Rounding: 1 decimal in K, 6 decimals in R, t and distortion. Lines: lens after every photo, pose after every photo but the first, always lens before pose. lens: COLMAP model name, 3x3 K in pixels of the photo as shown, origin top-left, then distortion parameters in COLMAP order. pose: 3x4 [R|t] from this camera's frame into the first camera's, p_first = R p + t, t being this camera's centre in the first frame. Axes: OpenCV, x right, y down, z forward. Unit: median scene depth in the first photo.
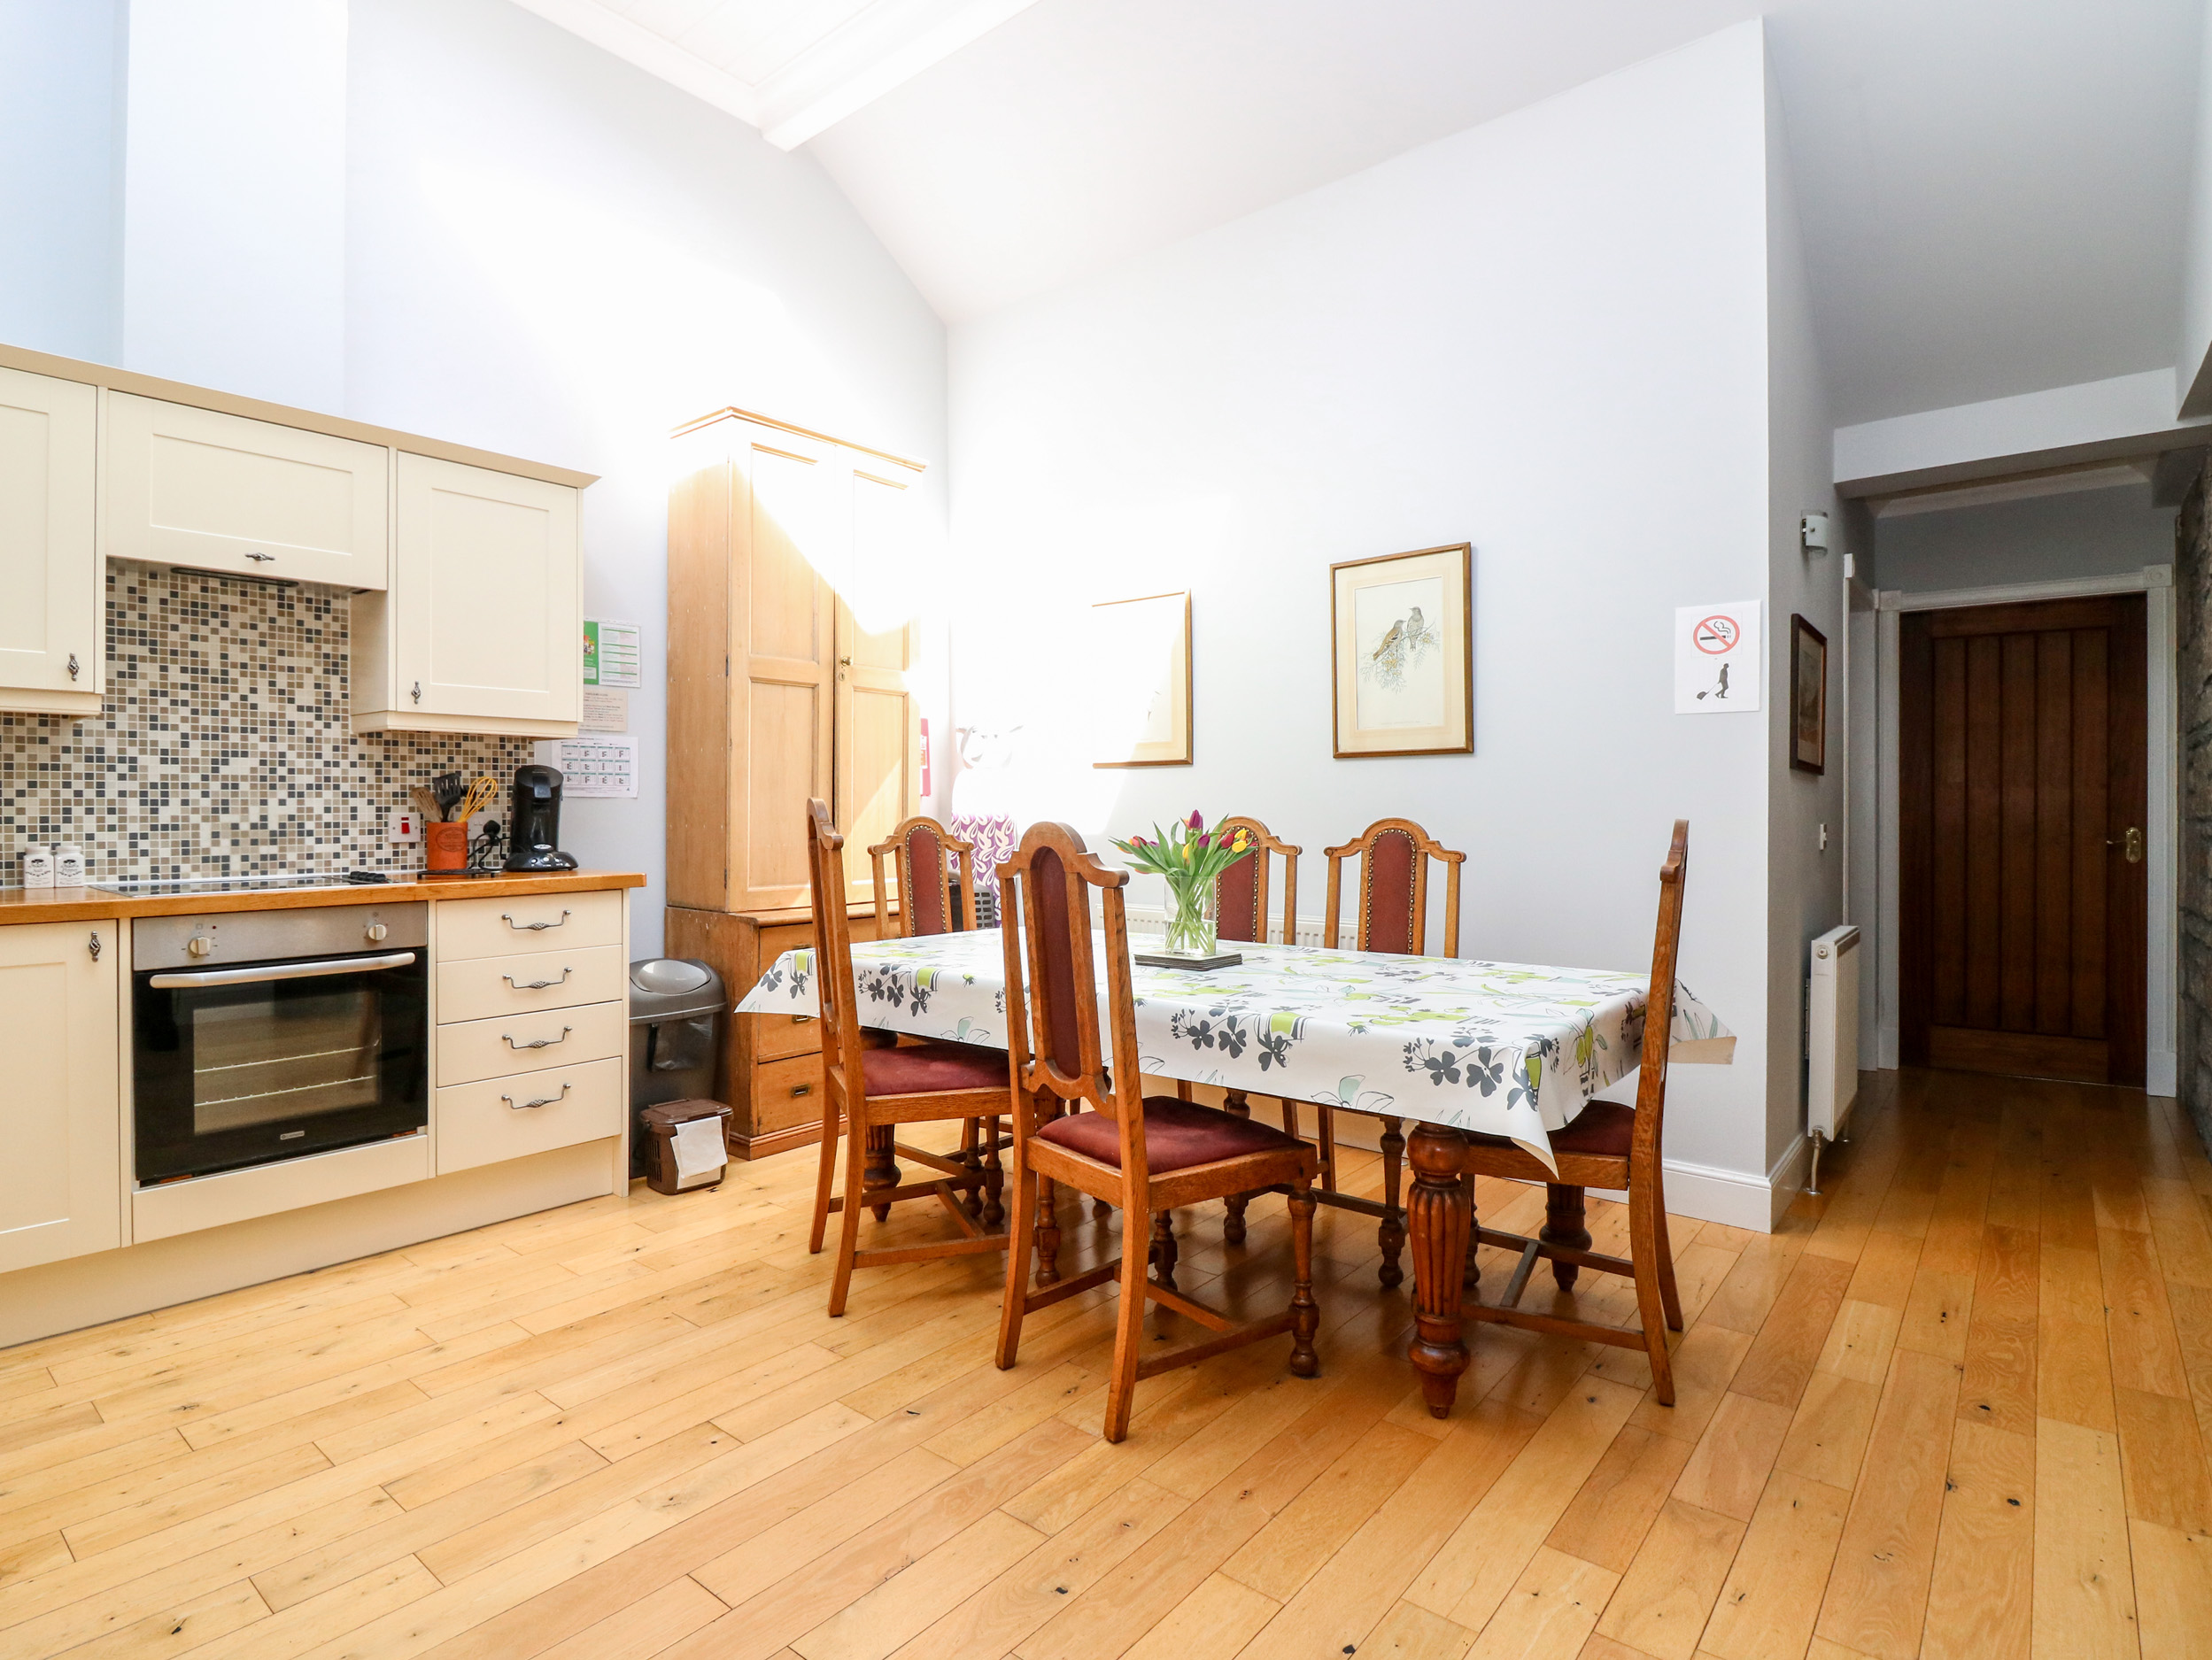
lens RADIAL K [[1175.9, 0, 1109.7], [0, 1175.9, 818.5], [0, 0, 1]] dist [-0.014014, -0.003792]
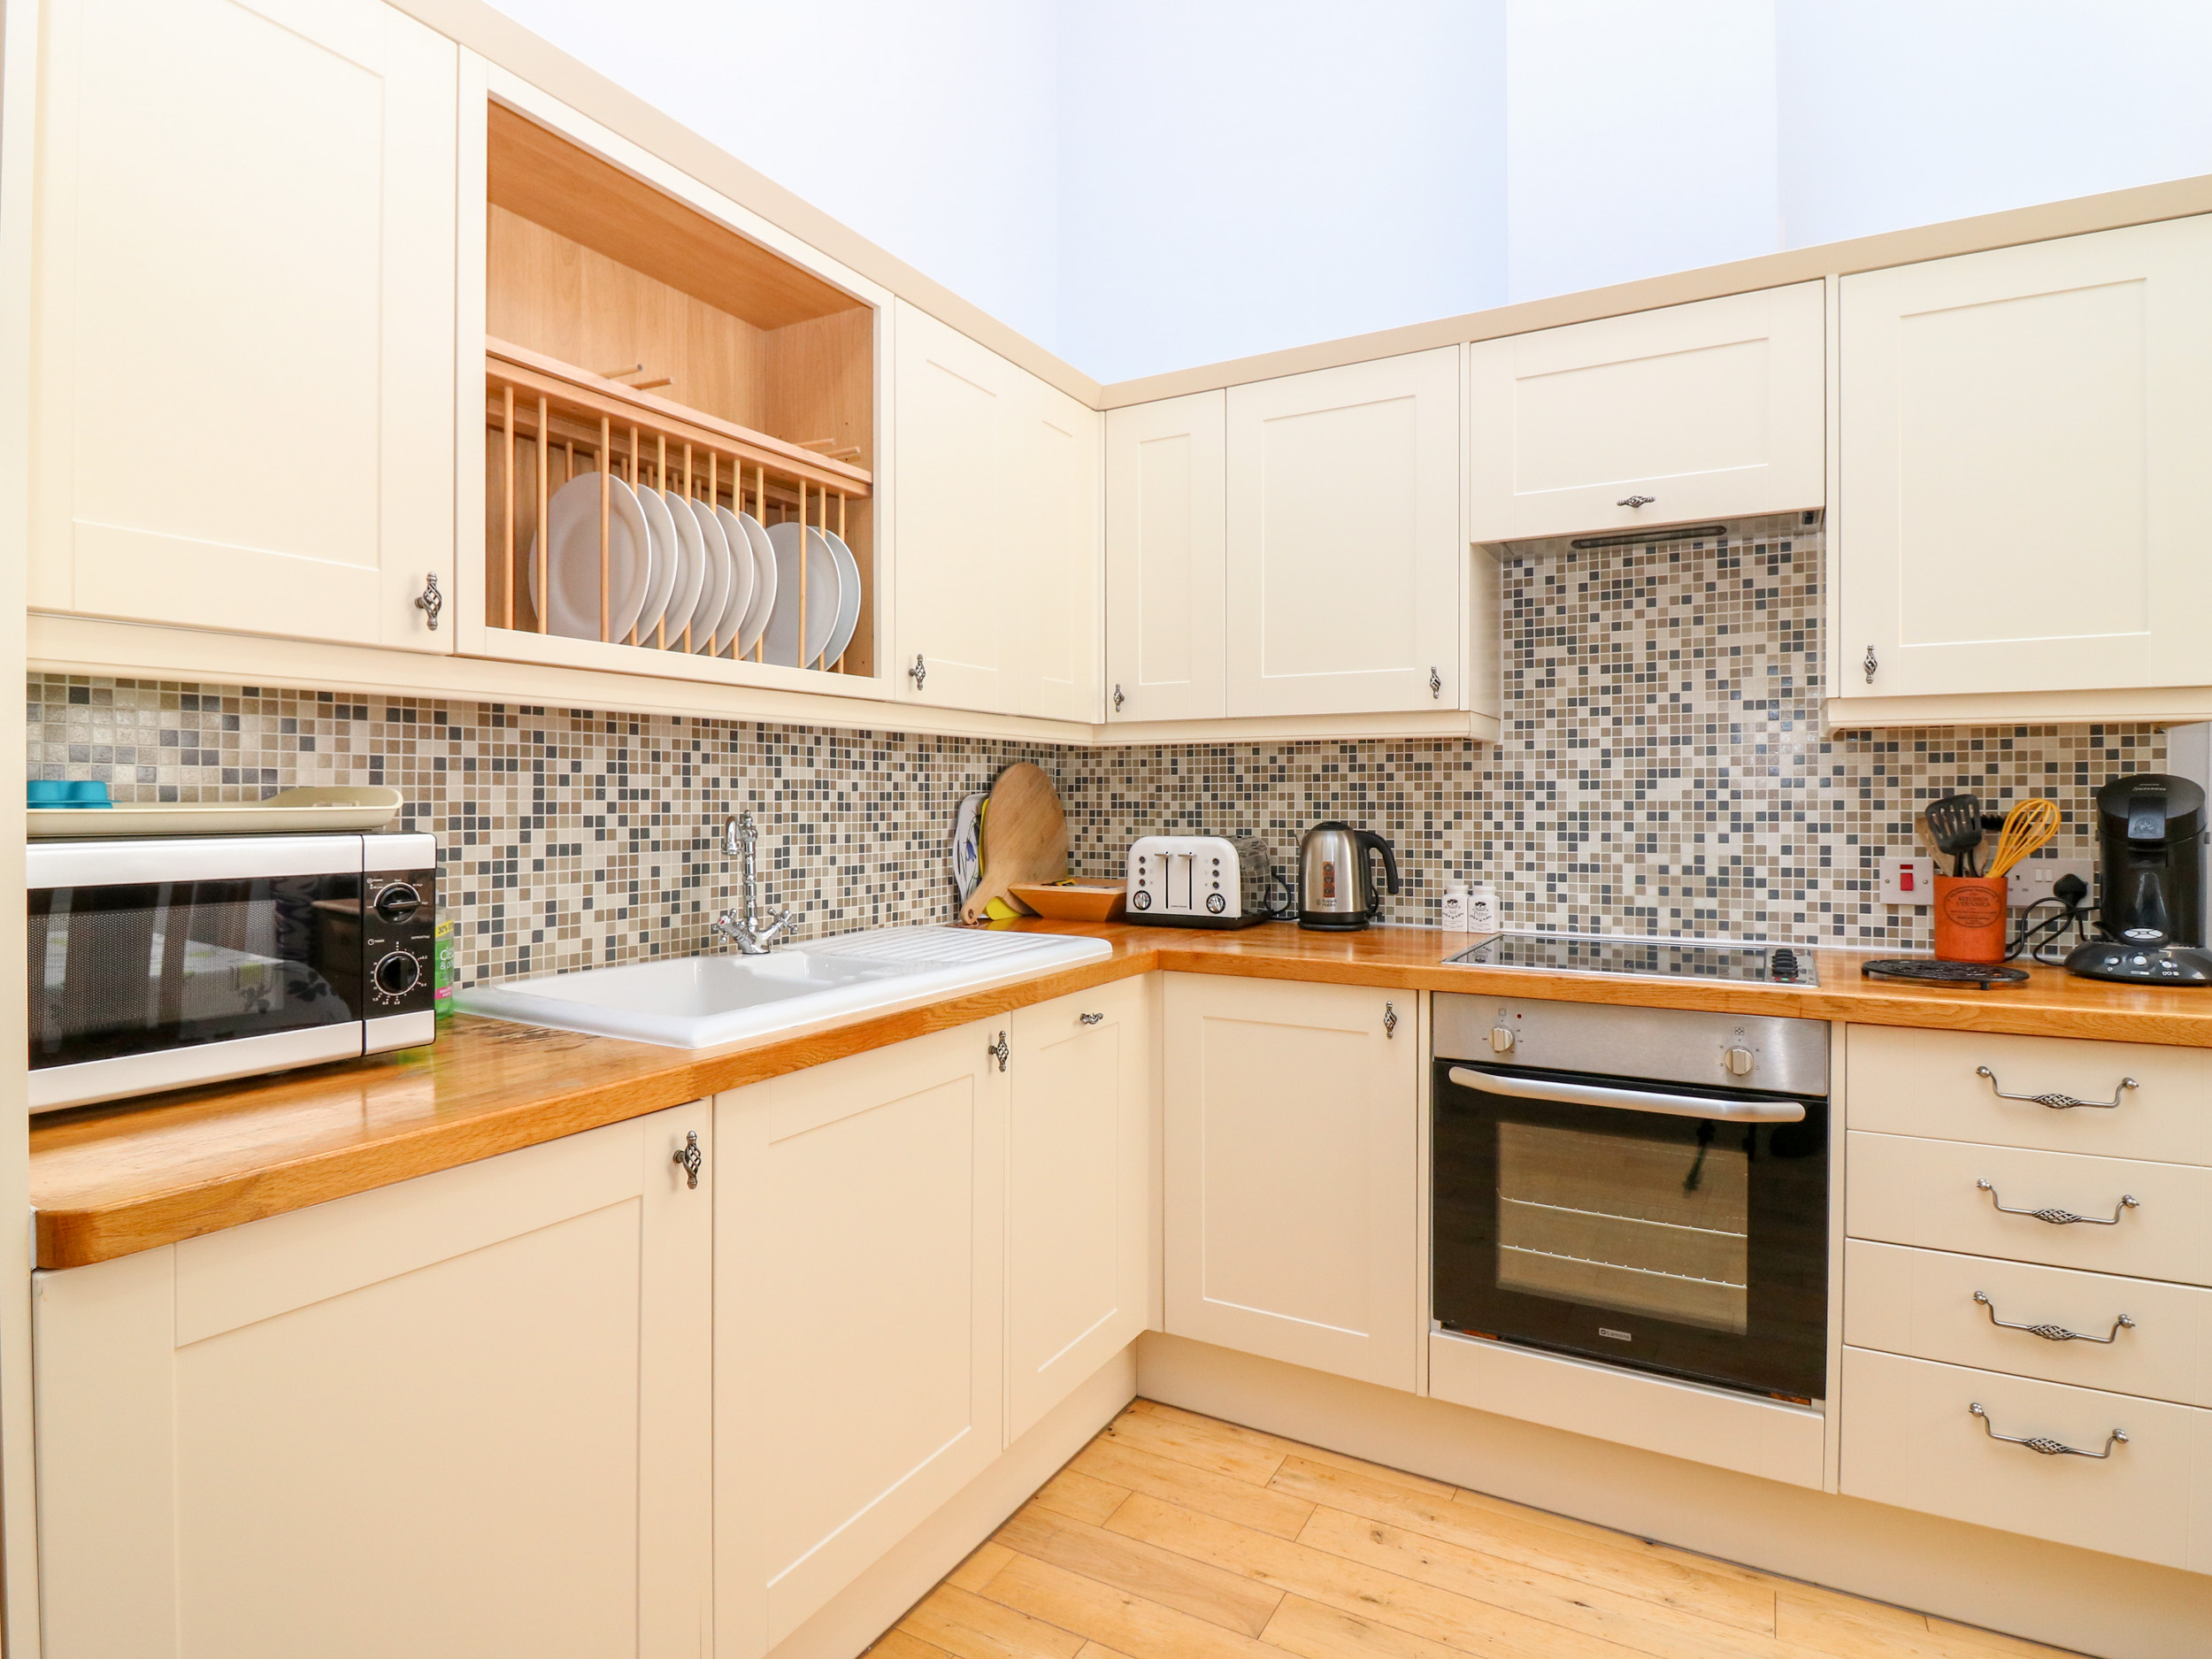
lens RADIAL K [[1176.1, 0, 1112.3], [0, 1176.1, 809.4], [0, 0, 1]] dist [-0.014014, -0.003792]
pose [[0.184991, 0.005665, -0.982724, -0.073679], [-0.009331, 0.999948, 0.004007, -0.031972], [0.982696, 0.008429, 0.185035, 0.512728]]
